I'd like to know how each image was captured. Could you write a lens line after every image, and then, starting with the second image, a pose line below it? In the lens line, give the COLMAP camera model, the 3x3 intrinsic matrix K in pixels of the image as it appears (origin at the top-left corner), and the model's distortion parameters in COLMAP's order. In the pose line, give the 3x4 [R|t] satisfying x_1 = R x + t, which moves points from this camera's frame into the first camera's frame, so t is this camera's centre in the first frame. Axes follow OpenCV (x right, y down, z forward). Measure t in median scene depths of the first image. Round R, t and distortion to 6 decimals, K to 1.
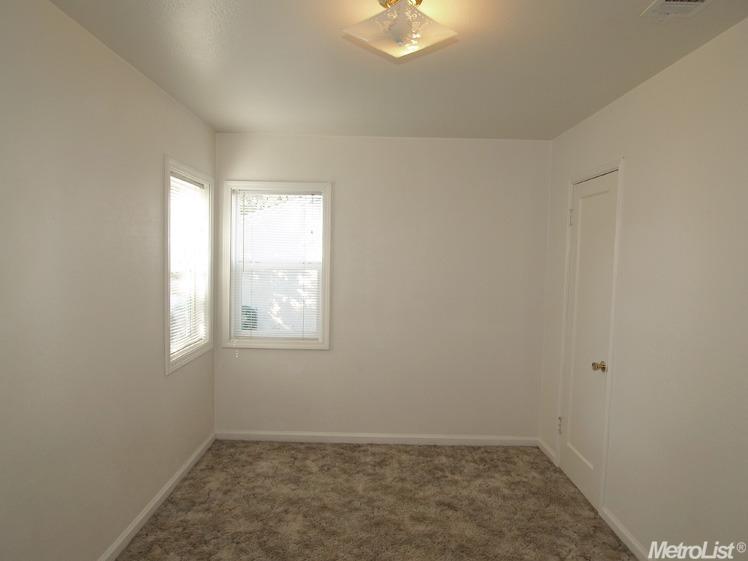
lens RADIAL K [[472.4, 0, 368.6], [0, 472.4, 278.7], [0, 0, 1]] dist [-0.028949, 0.001652]
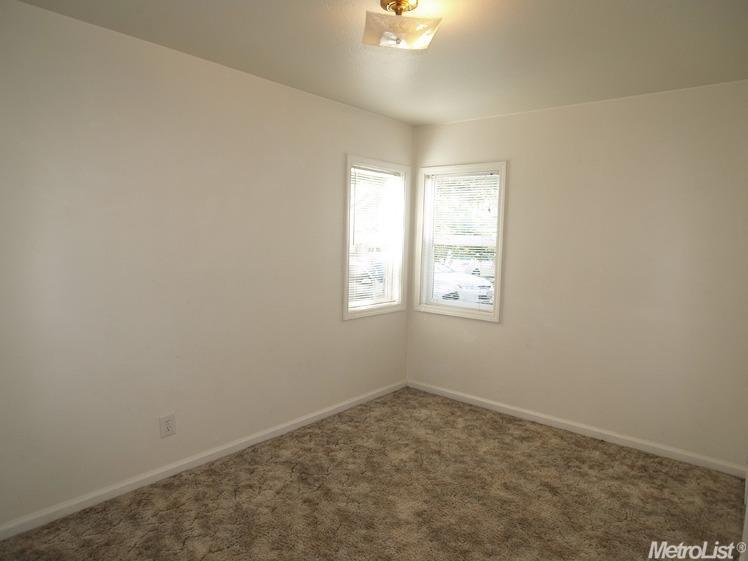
lens RADIAL K [[472.4, 0, 368.6], [0, 472.4, 278.7], [0, 0, 1]] dist [-0.028949, 0.001652]
pose [[0.769084, 0.061937, -0.636140, 0.388770], [-0.039892, 0.998005, 0.048940, 0.014691], [0.637902, -0.012262, 0.770020, 0.015380]]
